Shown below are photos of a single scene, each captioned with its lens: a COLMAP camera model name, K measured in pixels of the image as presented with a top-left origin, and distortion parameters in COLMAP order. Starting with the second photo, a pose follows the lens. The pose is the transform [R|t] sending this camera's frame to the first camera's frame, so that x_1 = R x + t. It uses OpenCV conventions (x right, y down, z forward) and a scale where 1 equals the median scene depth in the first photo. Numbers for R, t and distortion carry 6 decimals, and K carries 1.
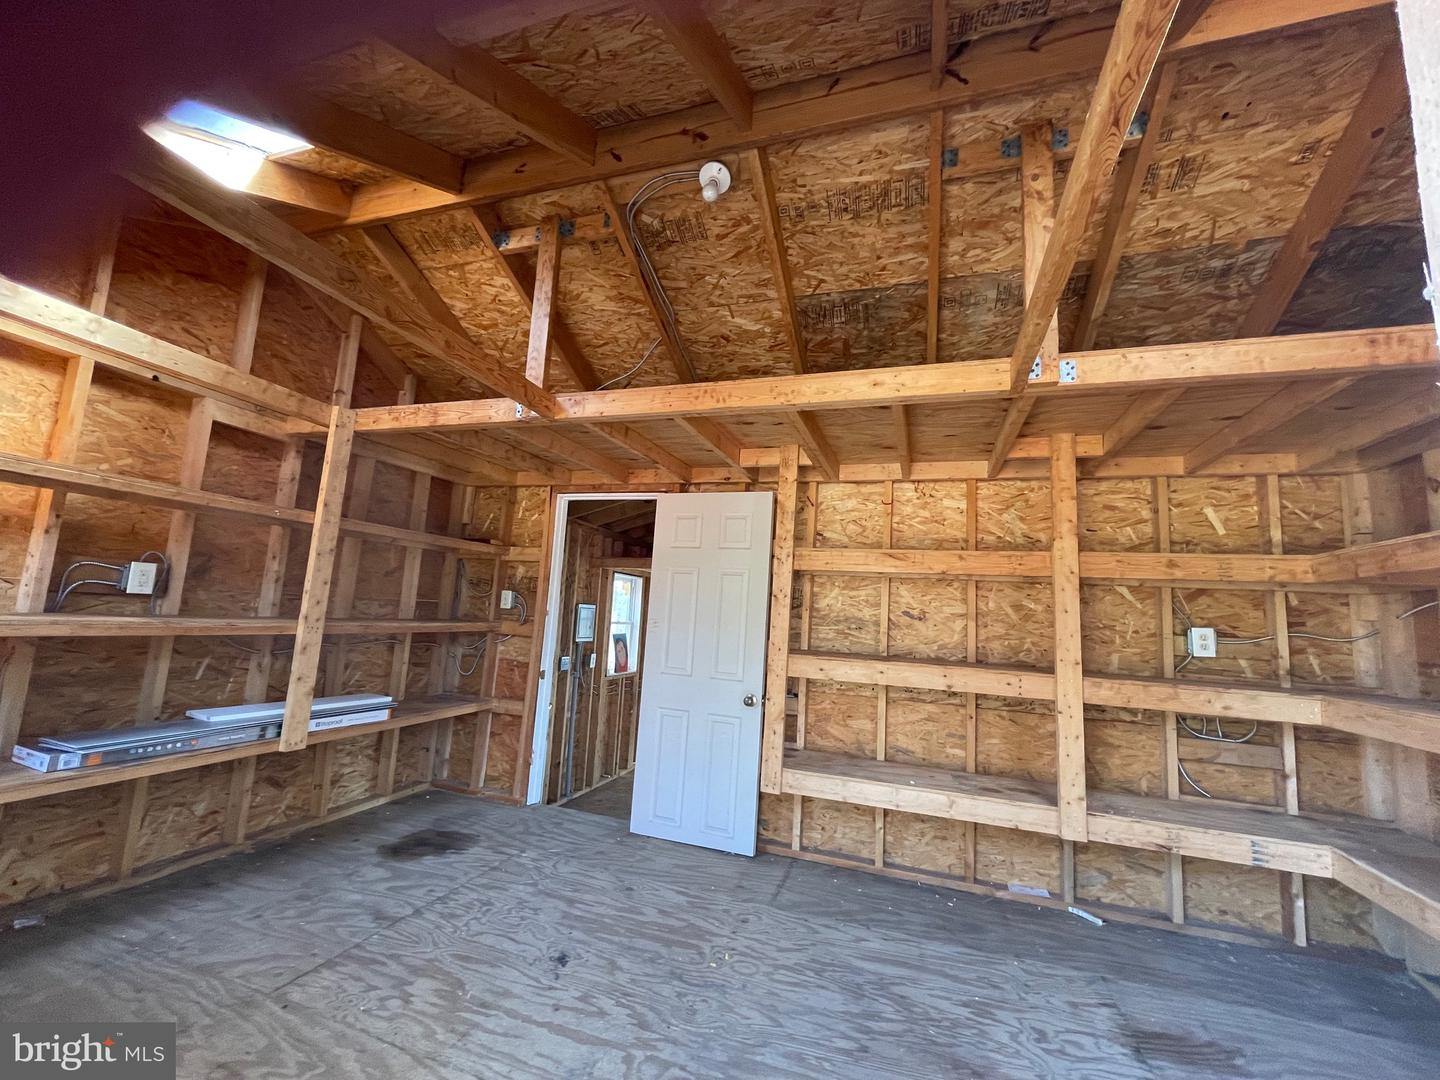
lens RADIAL K [[583.2, 0, 717.0], [0, 583.2, 538.3], [0, 0, 1]] dist [-0.005620, -0.000007]
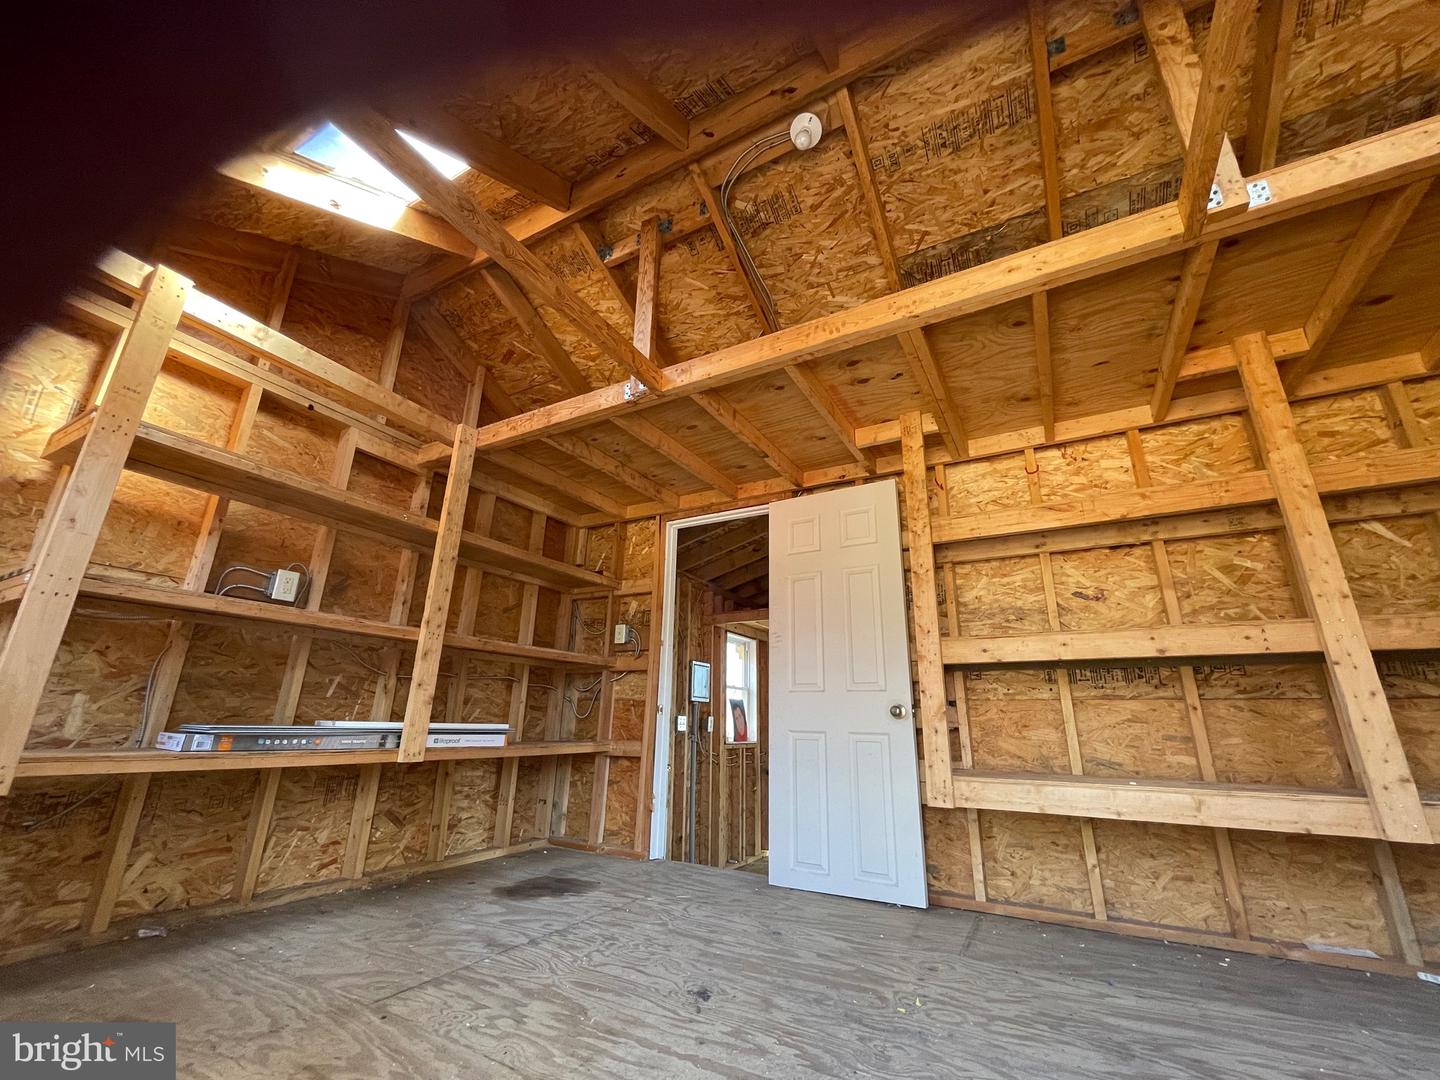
lens RADIAL K [[583.2, 0, 717.0], [0, 583.2, 538.3], [0, 0, 1]] dist [-0.005620, -0.000007]
pose [[0.981894, -0.094653, -0.164087, -0.046555], [0.062706, 0.979788, -0.189958, 0.209542], [0.178750, 0.176229, 0.967983, 0.100966]]
